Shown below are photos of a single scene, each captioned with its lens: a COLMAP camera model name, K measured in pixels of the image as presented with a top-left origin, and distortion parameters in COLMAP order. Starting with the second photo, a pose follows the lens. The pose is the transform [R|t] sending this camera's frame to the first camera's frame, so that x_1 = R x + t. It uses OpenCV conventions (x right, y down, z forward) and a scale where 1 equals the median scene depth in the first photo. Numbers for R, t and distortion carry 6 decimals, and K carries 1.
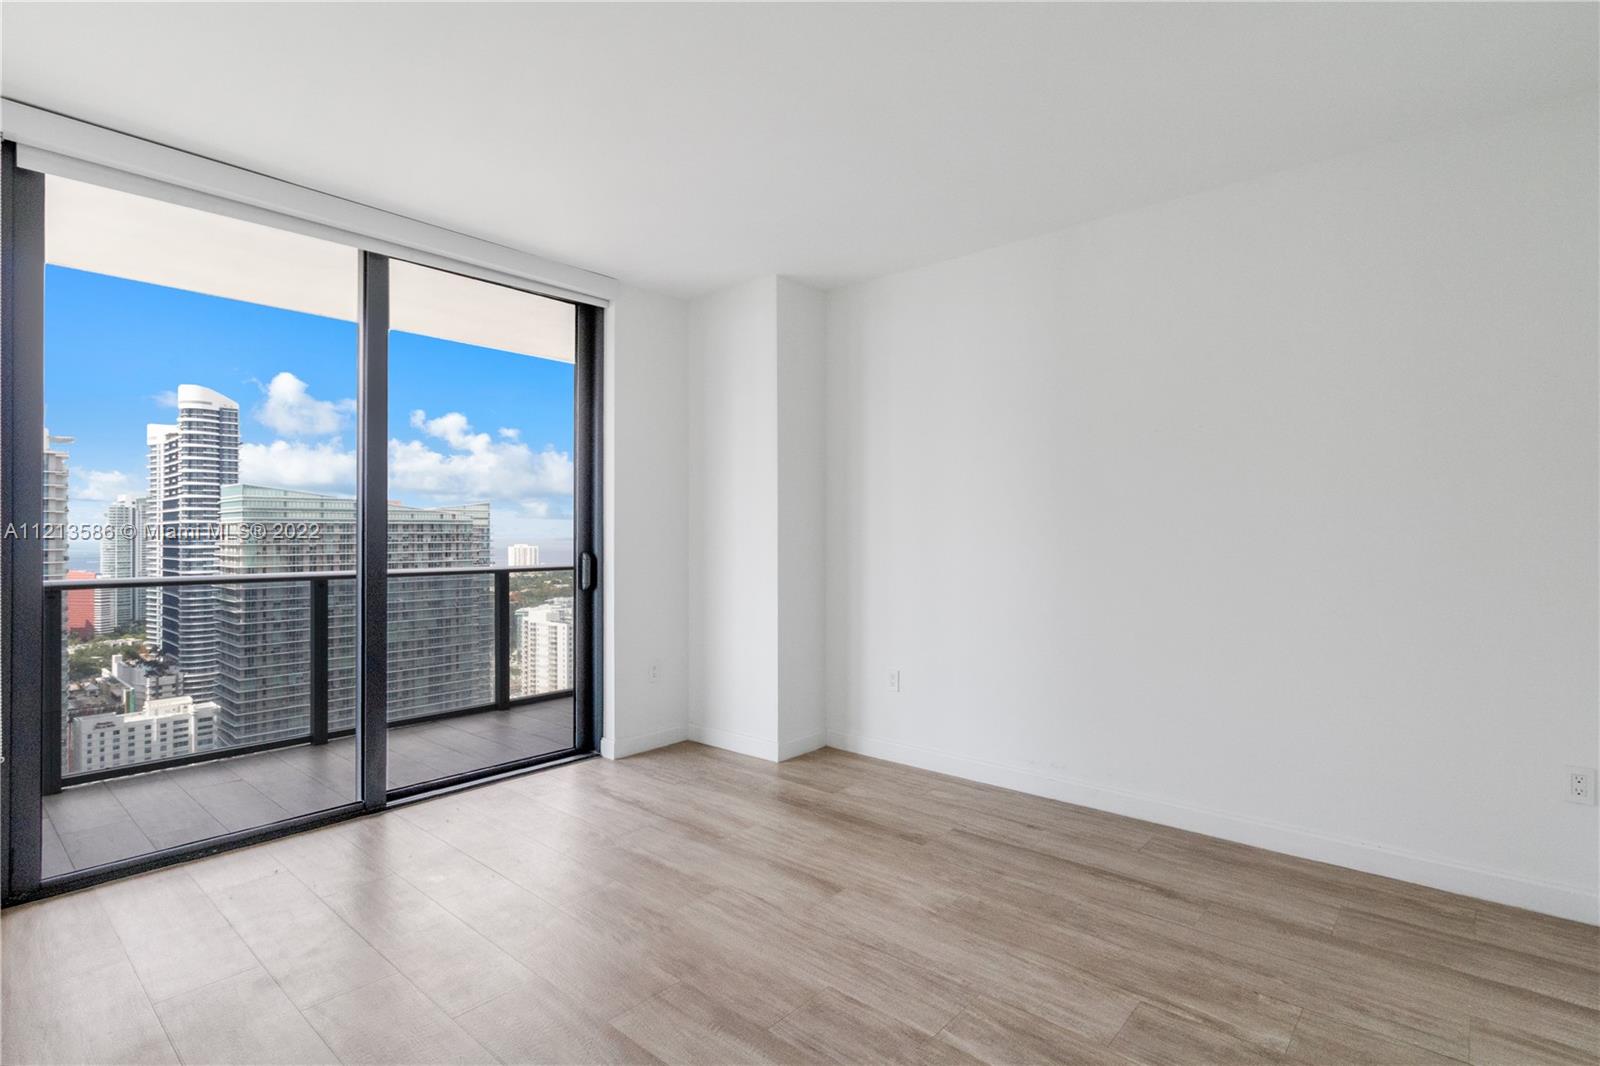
lens RADIAL K [[779.5, 0, 782.2], [0, 779.5, 522.8], [0, 0, 1]] dist [0.003306, 0.001608]
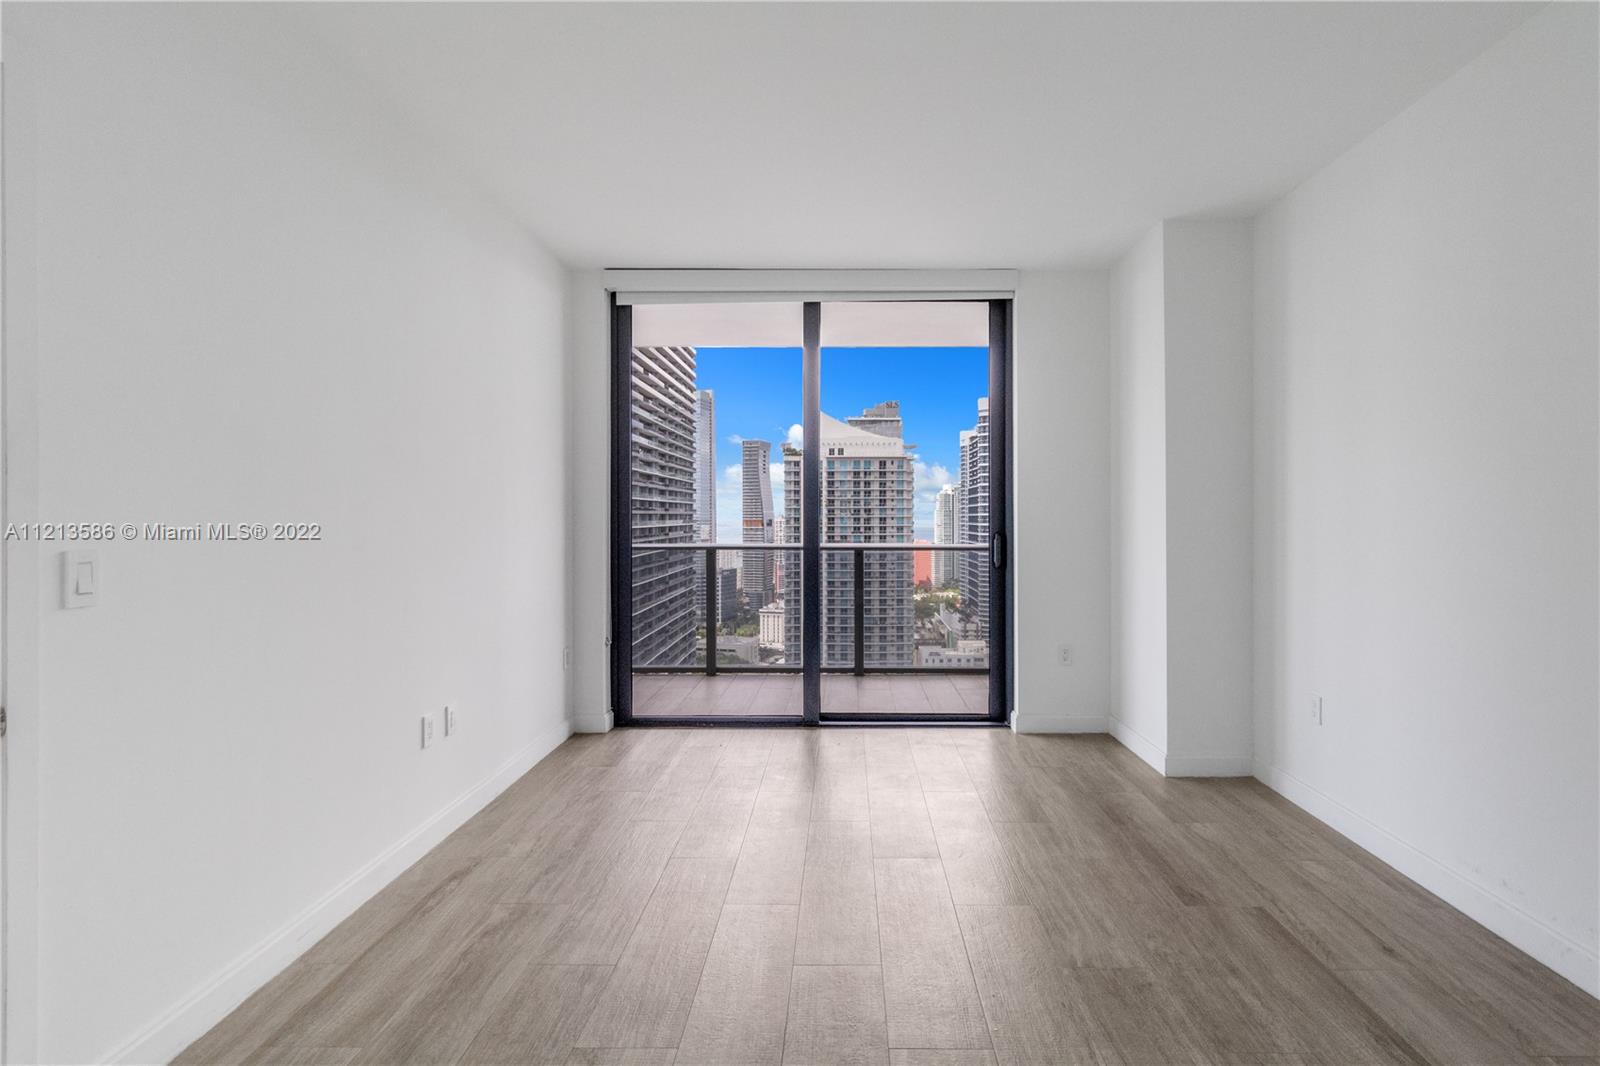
lens RADIAL K [[747.5, 0, 832.4], [0, 747.5, 520.2], [0, 0, 1]] dist [0.003460, 0.001046]
pose [[0.660703, 0.008281, -0.750602, 0.482532], [0.007614, 0.999814, 0.017733, -0.001257], [0.750609, -0.017432, 0.660517, 0.206772]]
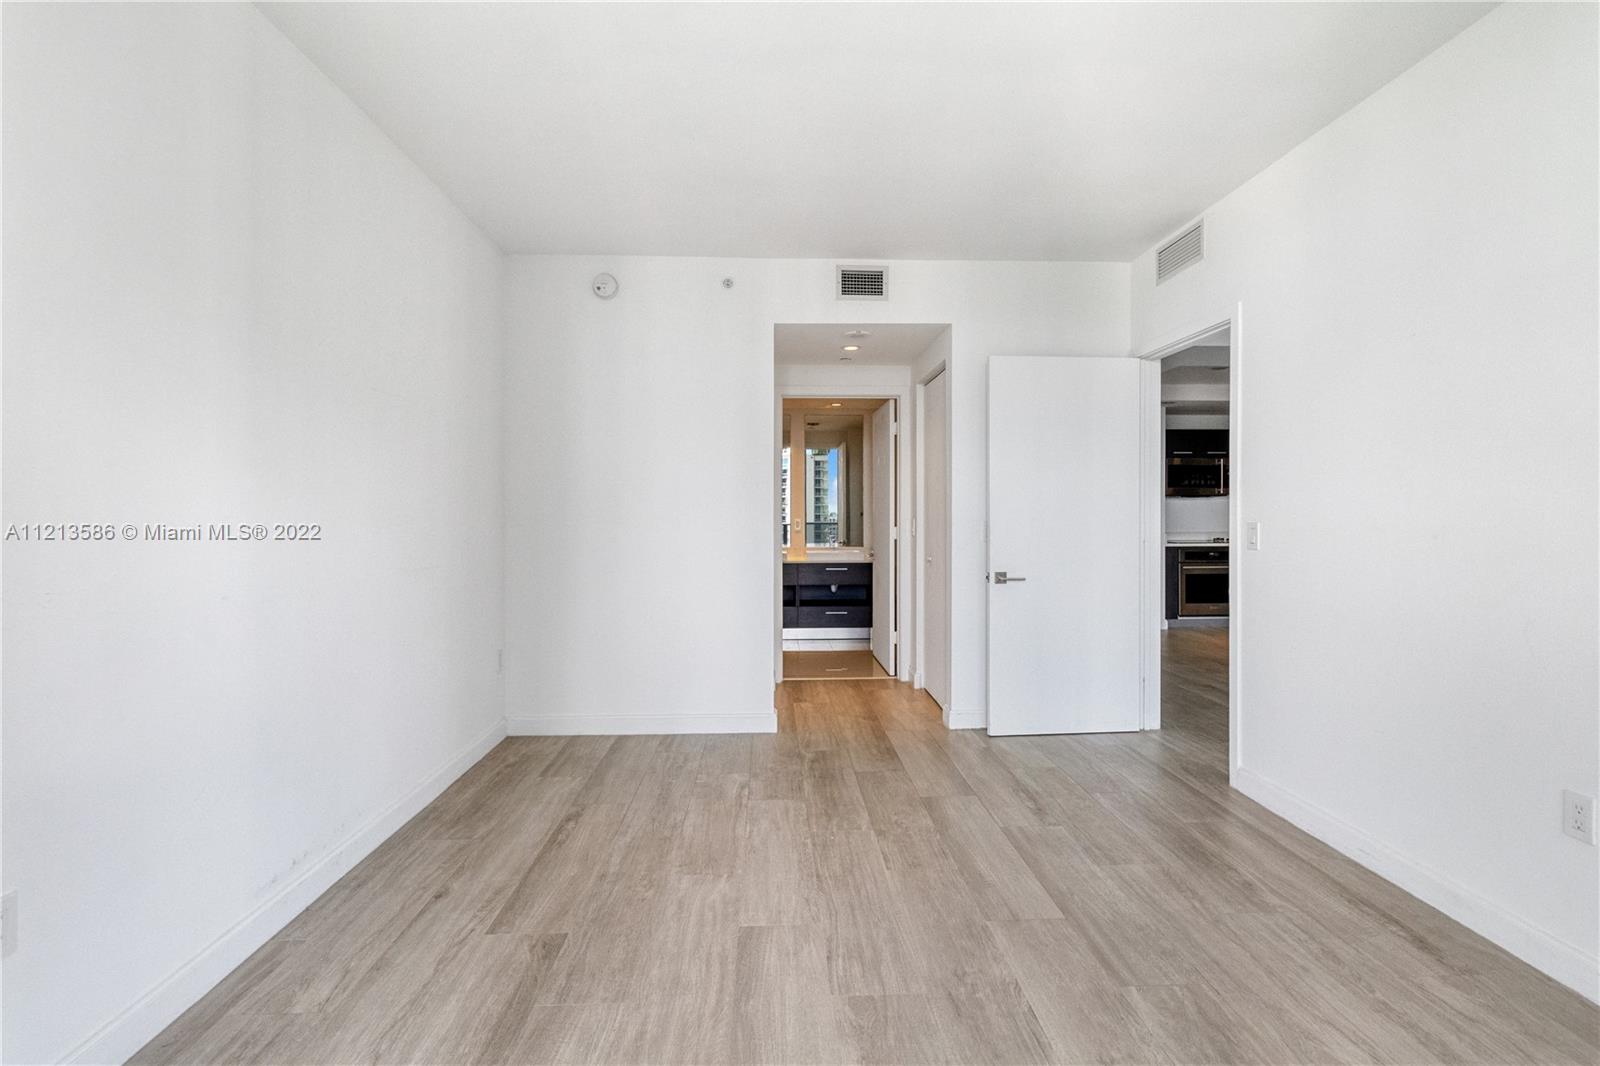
lens RADIAL K [[747.5, 0, 807.9], [0, 747.5, 537.0], [0, 0, 1]] dist [0.003460, 0.001046]
pose [[-0.712091, -0.013686, 0.701954, -0.440240], [-0.002925, 0.999859, 0.016526, 0.026333], [-0.702081, 0.009715, -0.712031, 1.252450]]
